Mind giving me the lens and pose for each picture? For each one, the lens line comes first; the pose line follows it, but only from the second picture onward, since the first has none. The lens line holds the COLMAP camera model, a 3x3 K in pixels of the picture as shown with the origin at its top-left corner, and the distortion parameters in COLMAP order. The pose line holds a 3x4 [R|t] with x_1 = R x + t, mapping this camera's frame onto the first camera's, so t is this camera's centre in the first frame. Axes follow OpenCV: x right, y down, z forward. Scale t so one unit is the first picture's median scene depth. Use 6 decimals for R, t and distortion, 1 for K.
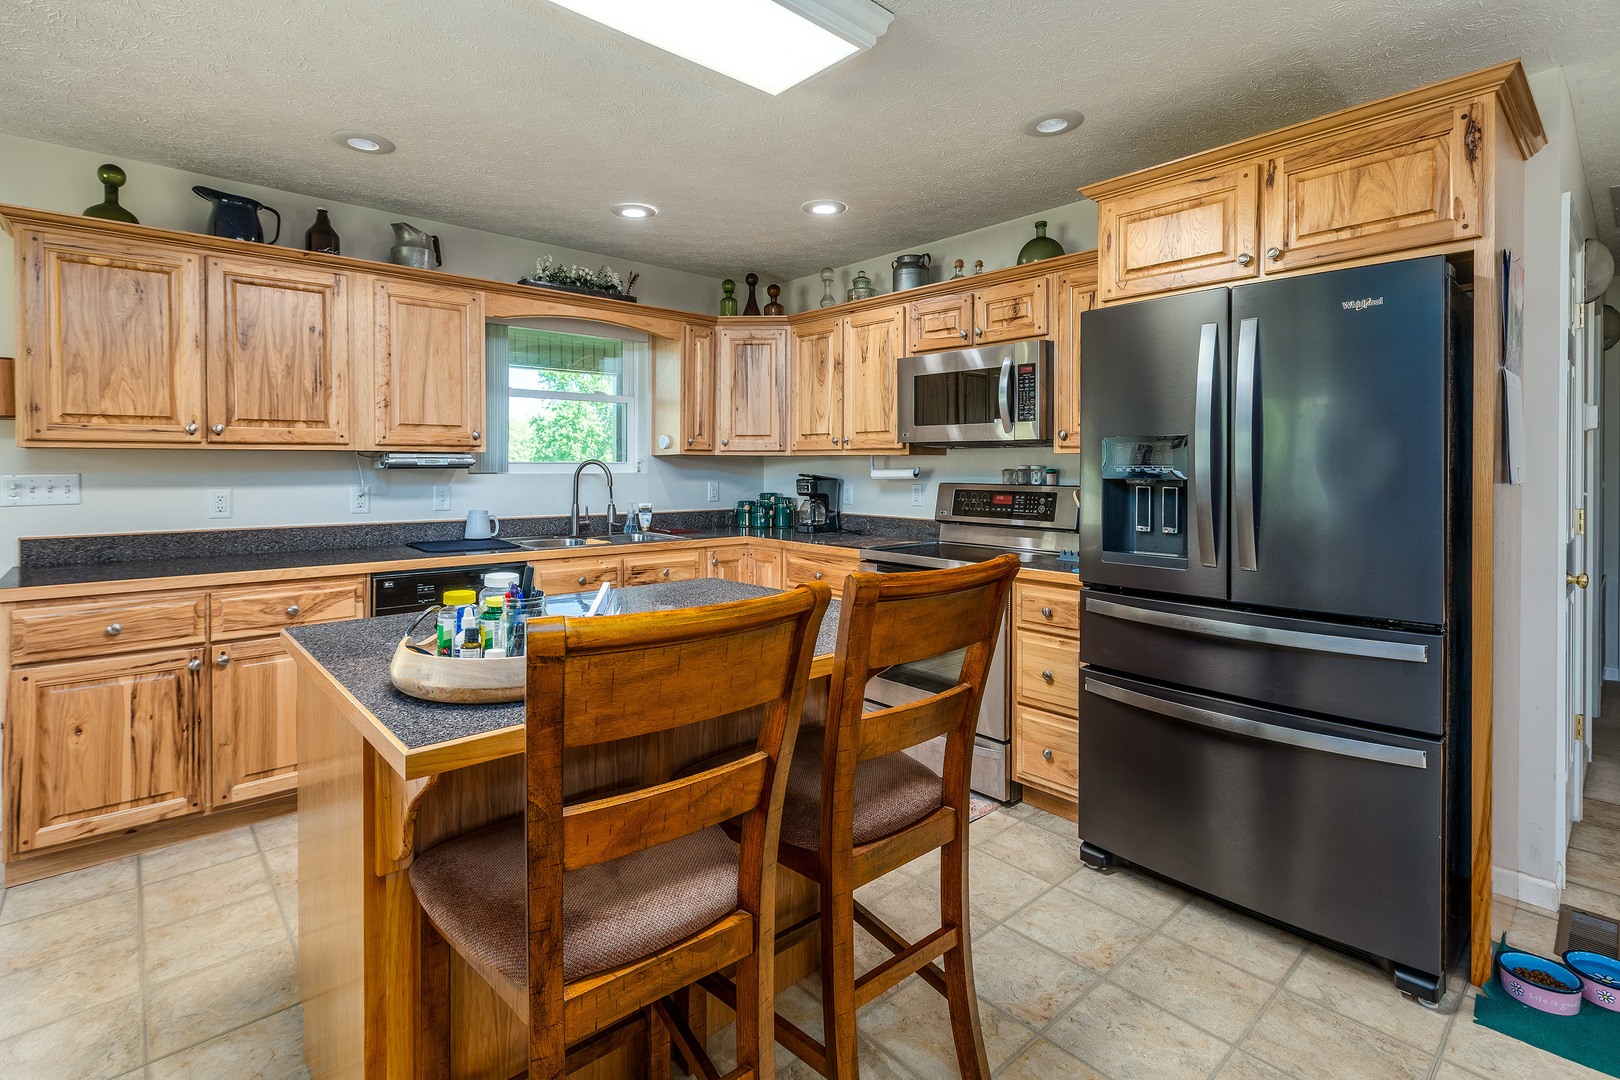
lens RADIAL K [[747.5, 0, 775.3], [0, 747.5, 469.5], [0, 0, 1]] dist [0.005766, -0.003458]
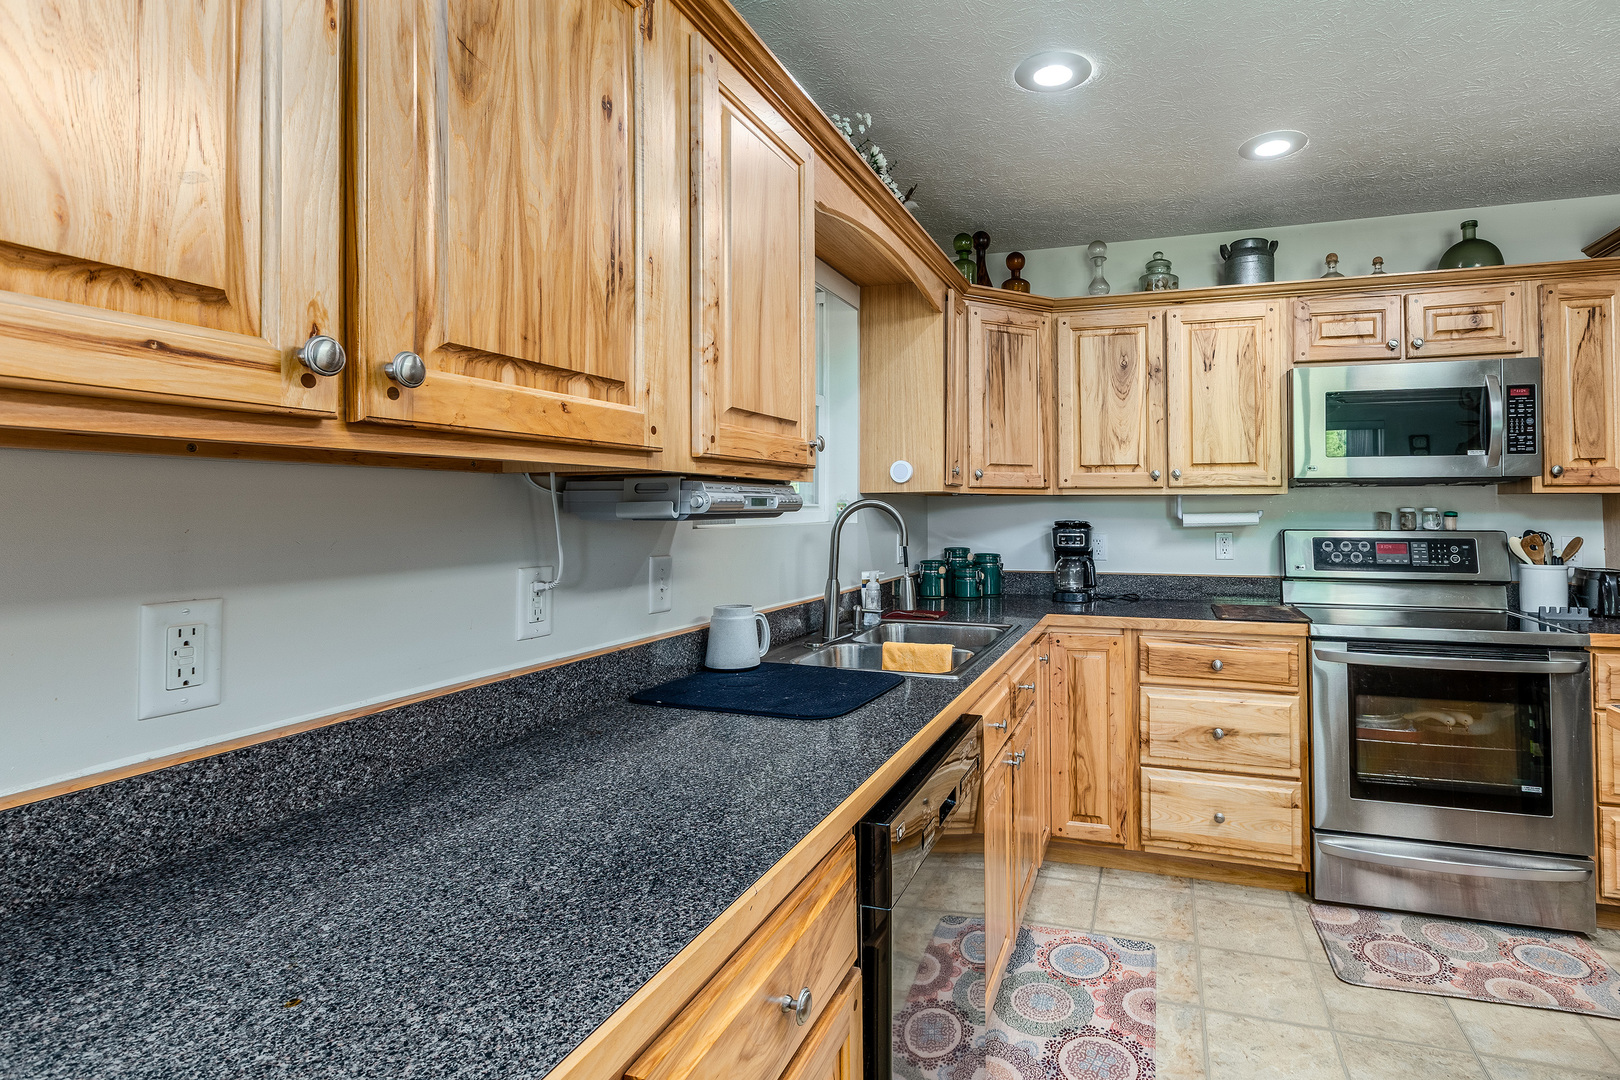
lens RADIAL K [[747.5, 0, 895.3], [0, 747.5, 489.2], [0, 0, 1]] dist [0.005766, -0.003458]
pose [[0.856775, 0.009968, 0.515594, -0.740489], [0.003581, 0.999674, -0.025277, -0.008173], [-0.515678, 0.023503, 0.856460, 0.711901]]
